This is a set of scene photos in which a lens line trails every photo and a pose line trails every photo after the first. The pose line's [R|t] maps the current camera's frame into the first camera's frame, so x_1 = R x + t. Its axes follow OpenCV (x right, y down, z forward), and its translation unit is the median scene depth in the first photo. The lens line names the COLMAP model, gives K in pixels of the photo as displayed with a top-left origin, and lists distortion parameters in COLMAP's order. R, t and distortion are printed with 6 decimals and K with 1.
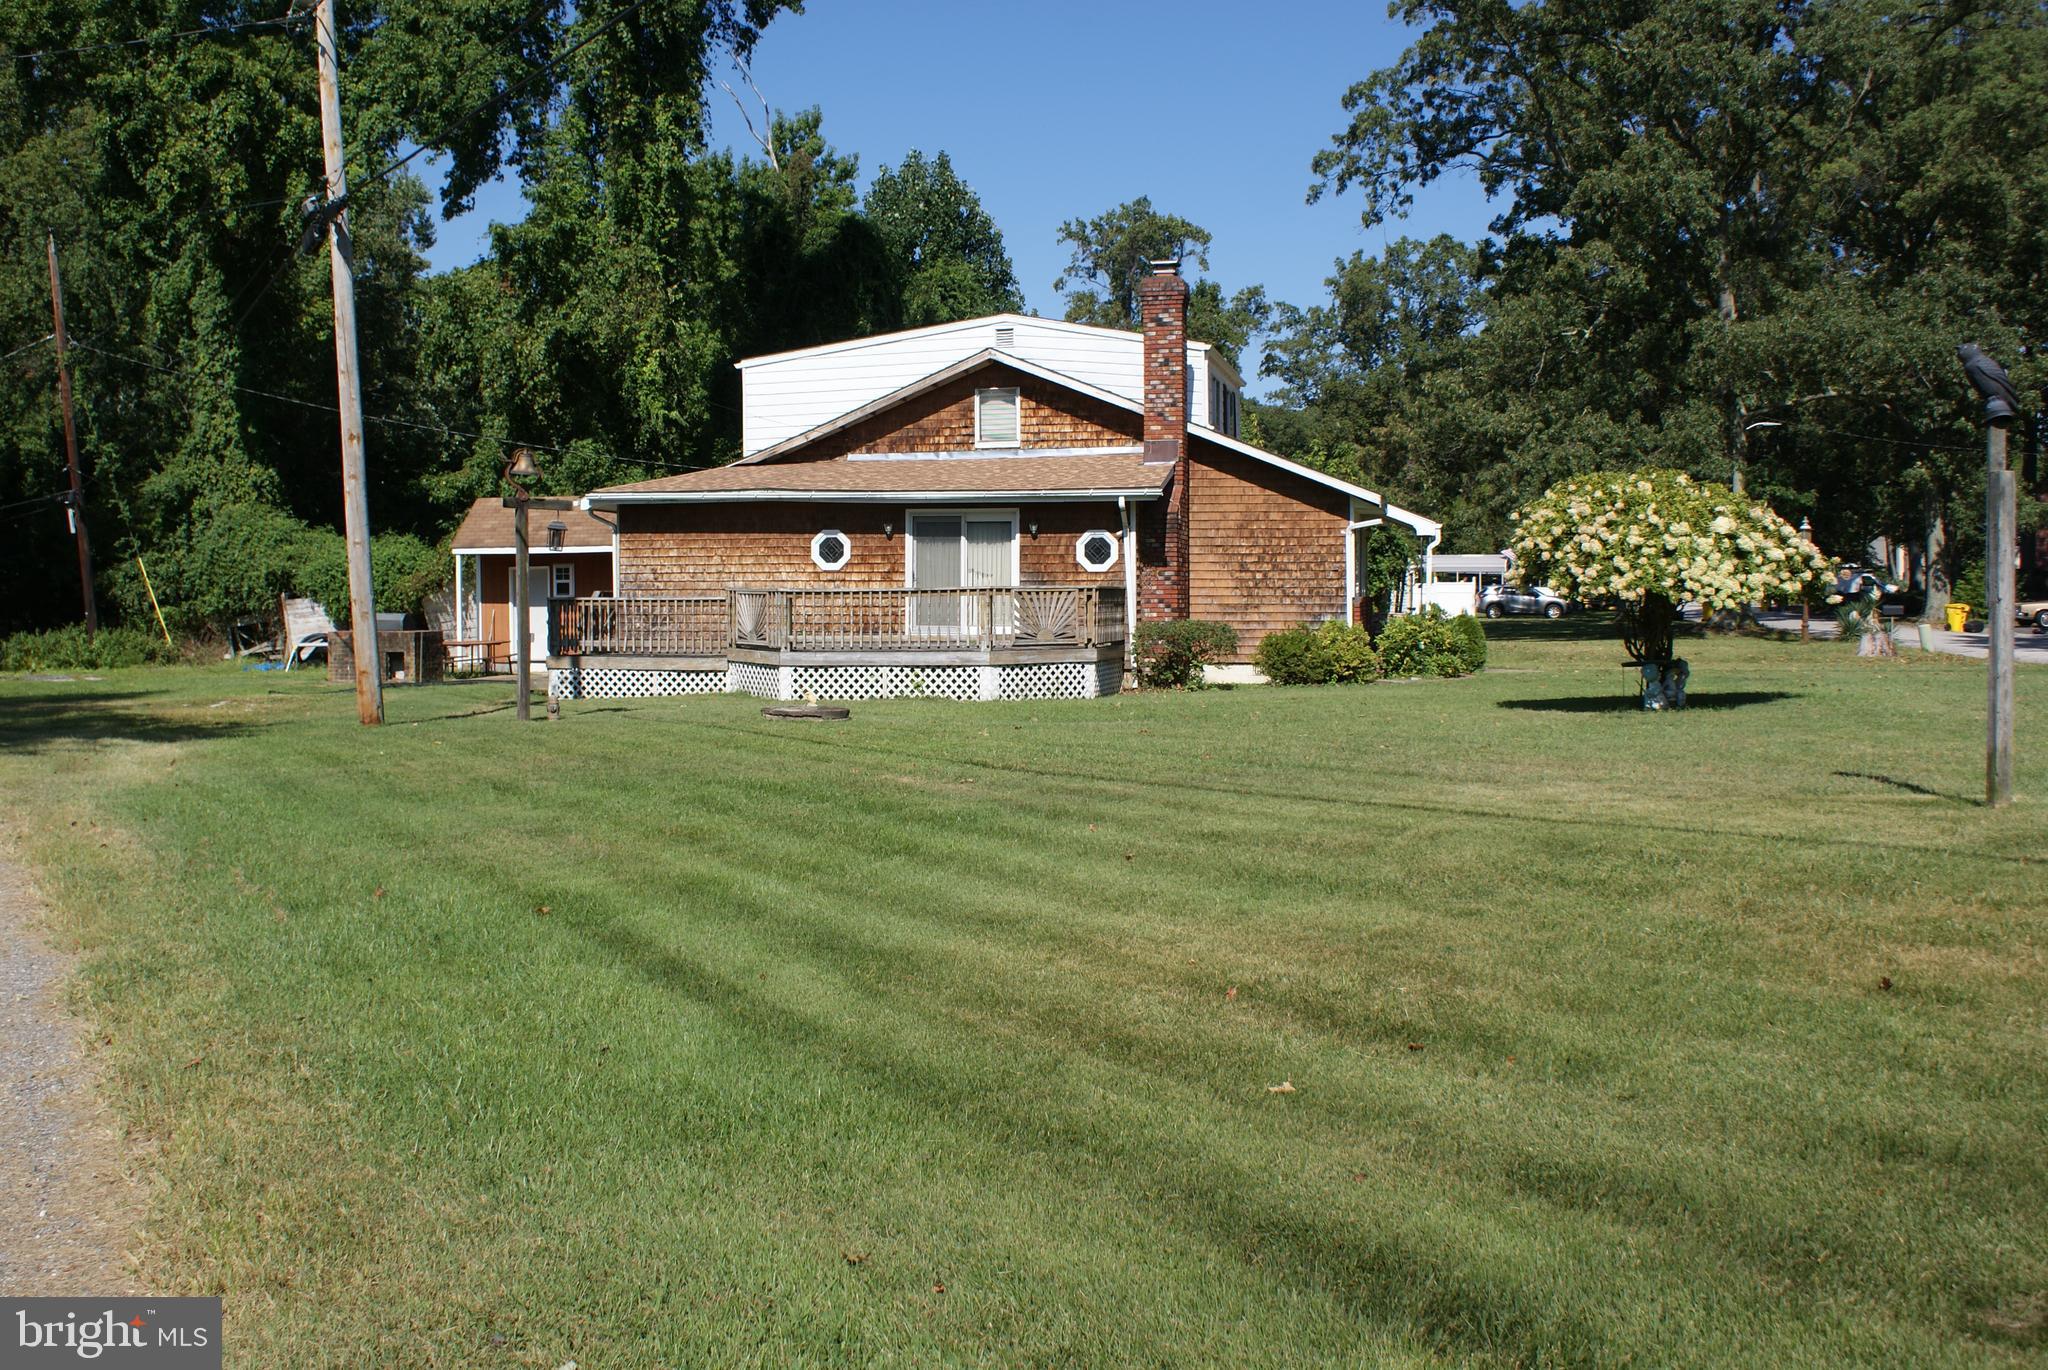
lens RADIAL K [[1882.9, 0, 1024.0], [0, 1882.9, 685.0], [0, 0, 1]] dist [-0.068440, -0.002952]
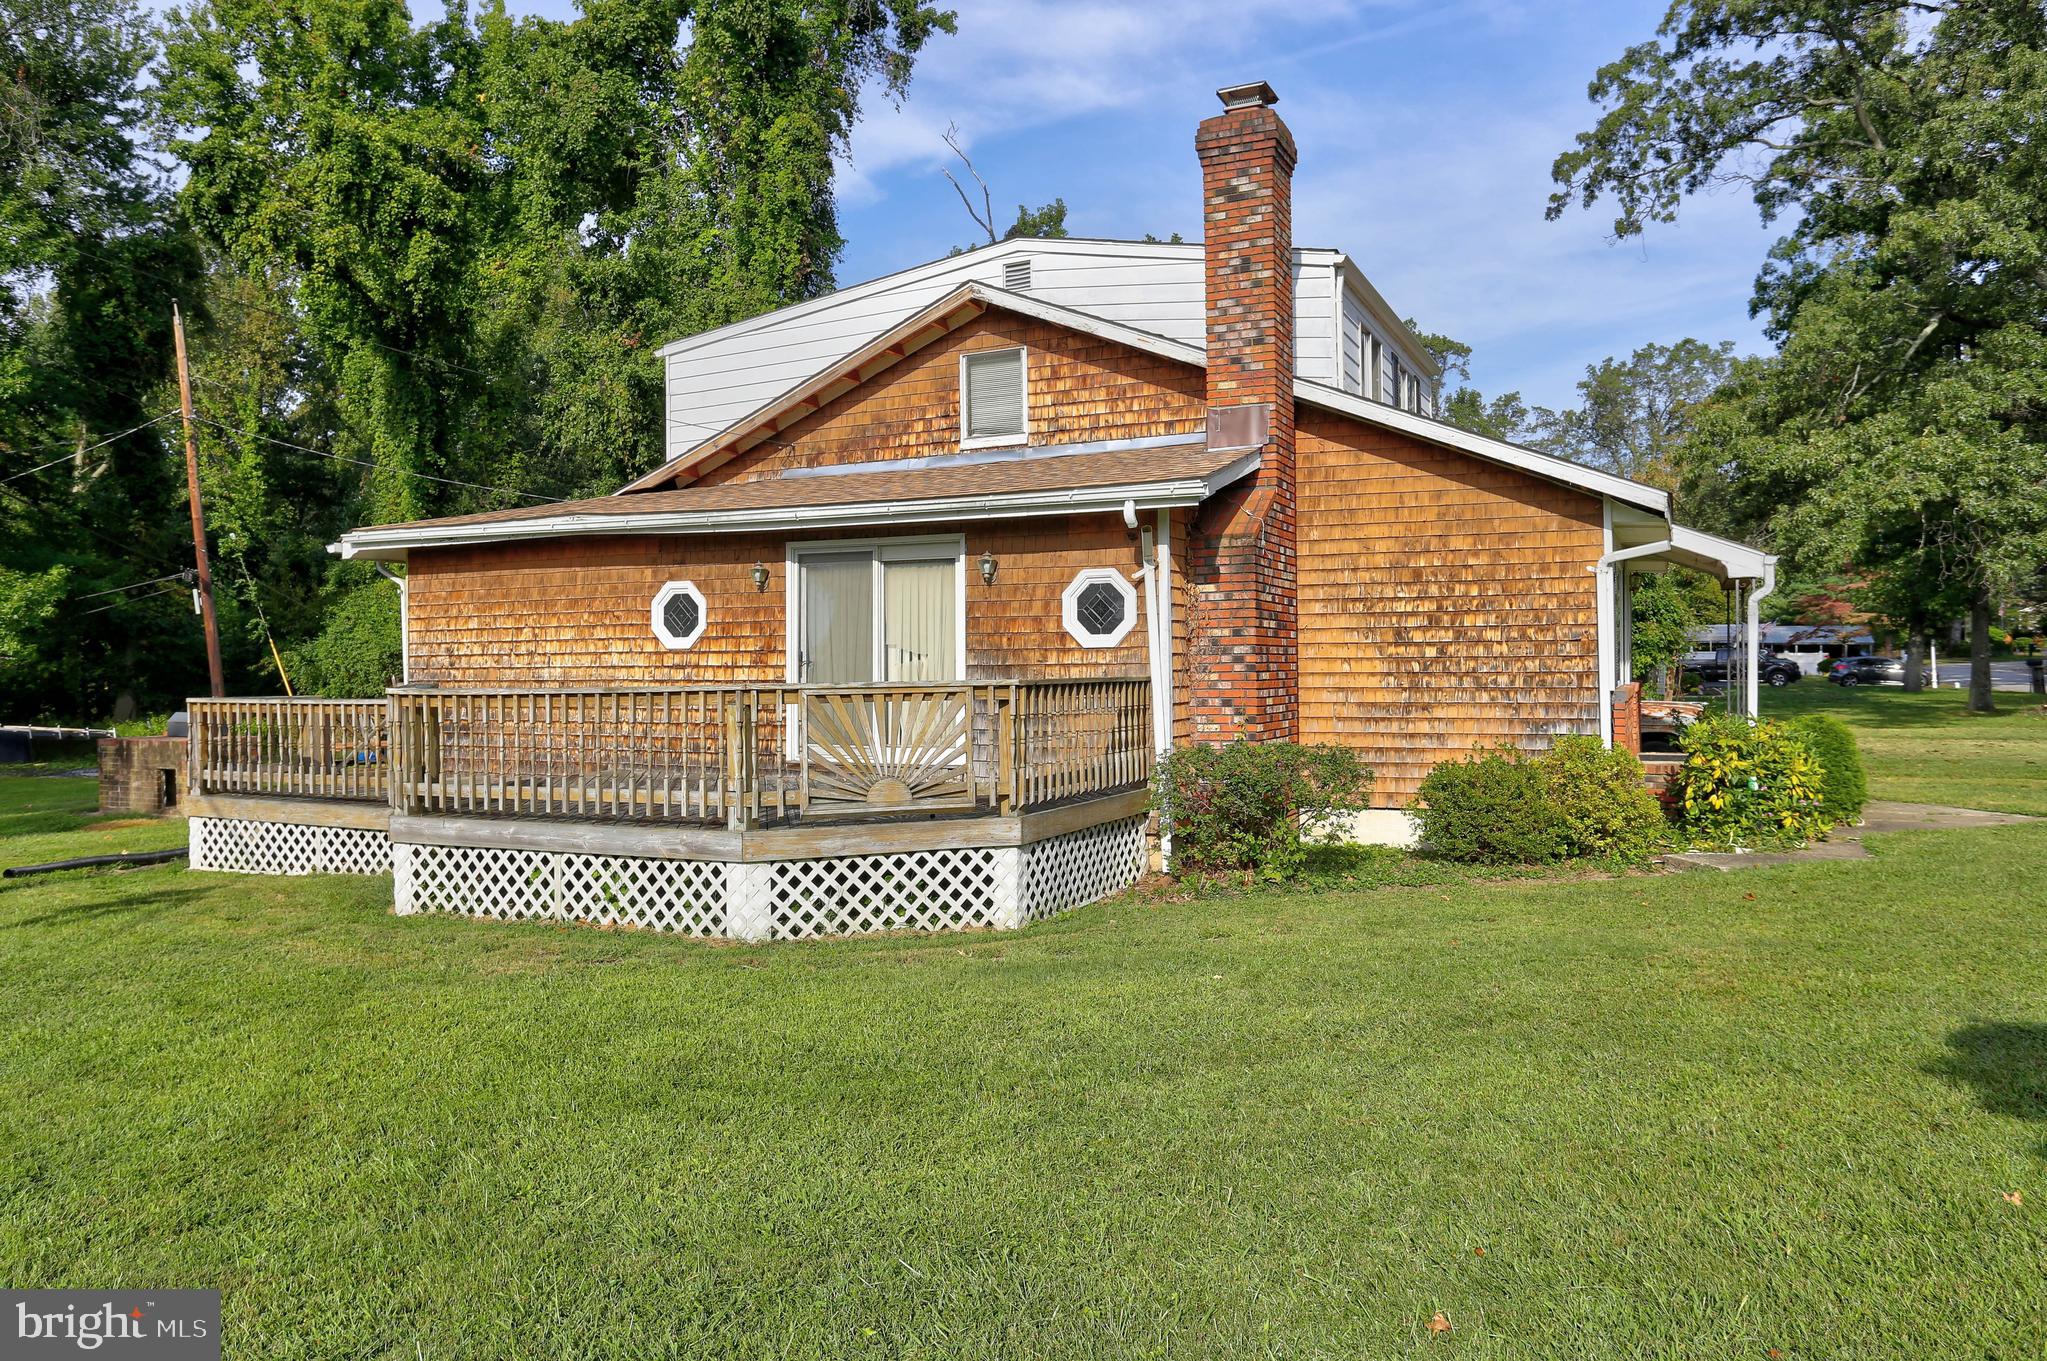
lens RADIAL K [[1433.0, 0, 1023.5], [0, 1433.0, 680.5], [0, 0, 1]] dist [-0.010125, 0.001312]
pose [[0.977383, -0.004134, -0.211437, 0.096665], [-0.003551, 0.999347, -0.035953, -0.034023], [0.211447, 0.035891, 0.976730, 0.562074]]
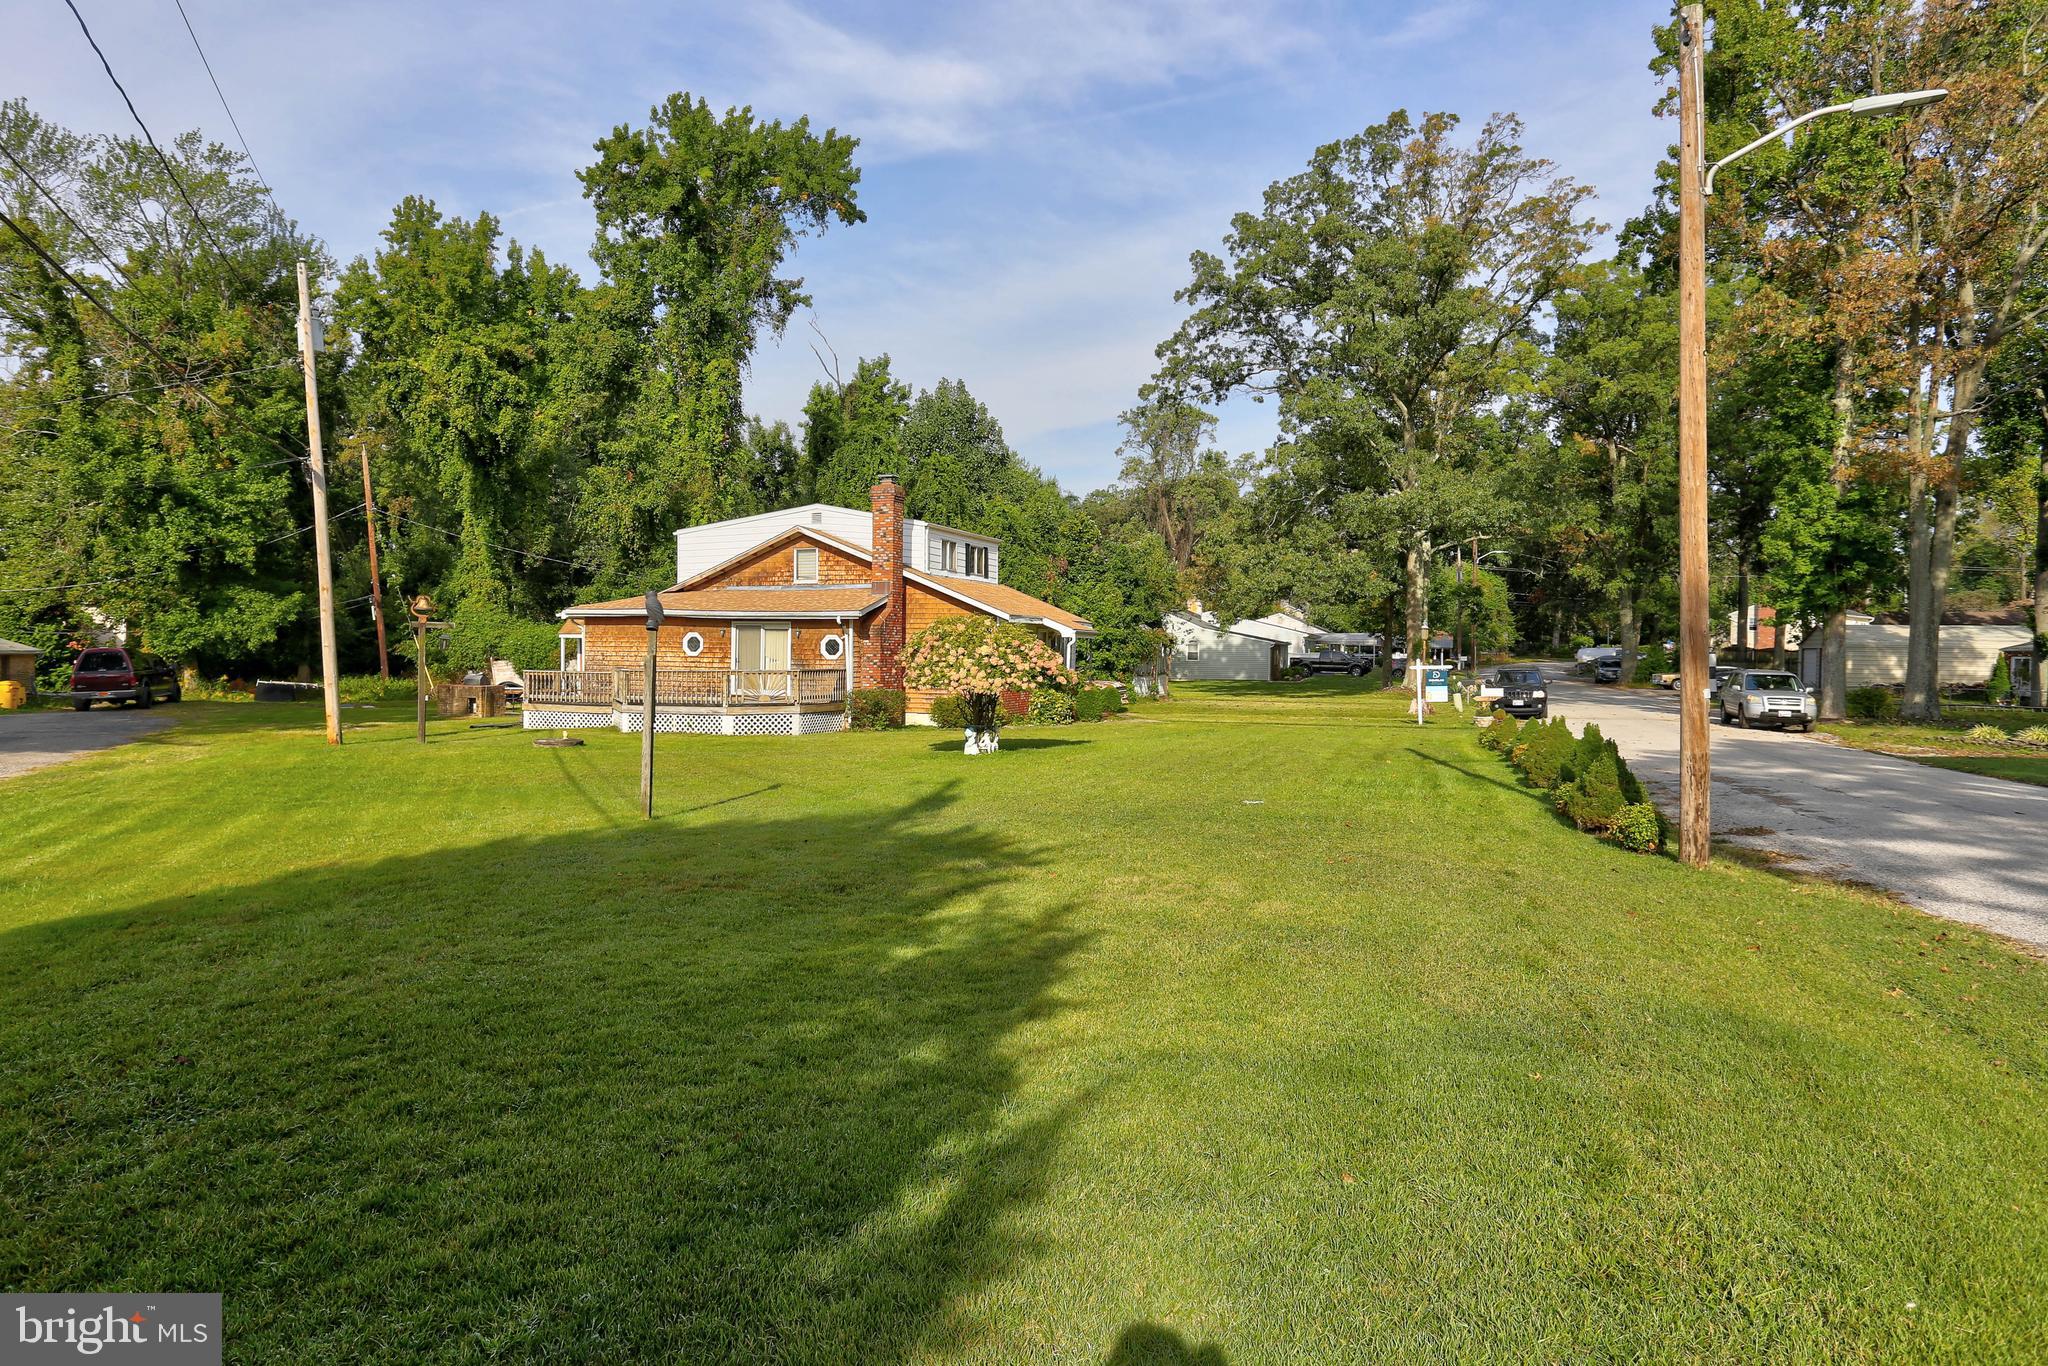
lens RADIAL K [[1245.9, 0, 1016.7], [0, 1245.9, 695.2], [0, 0, 1]] dist [-0.055109, 0.000598]
pose [[0.993557, 0.015796, -0.112230, 0.310720], [-0.017071, 0.999800, -0.010408, -0.017512], [0.112043, 0.012257, 0.993628, -0.094565]]
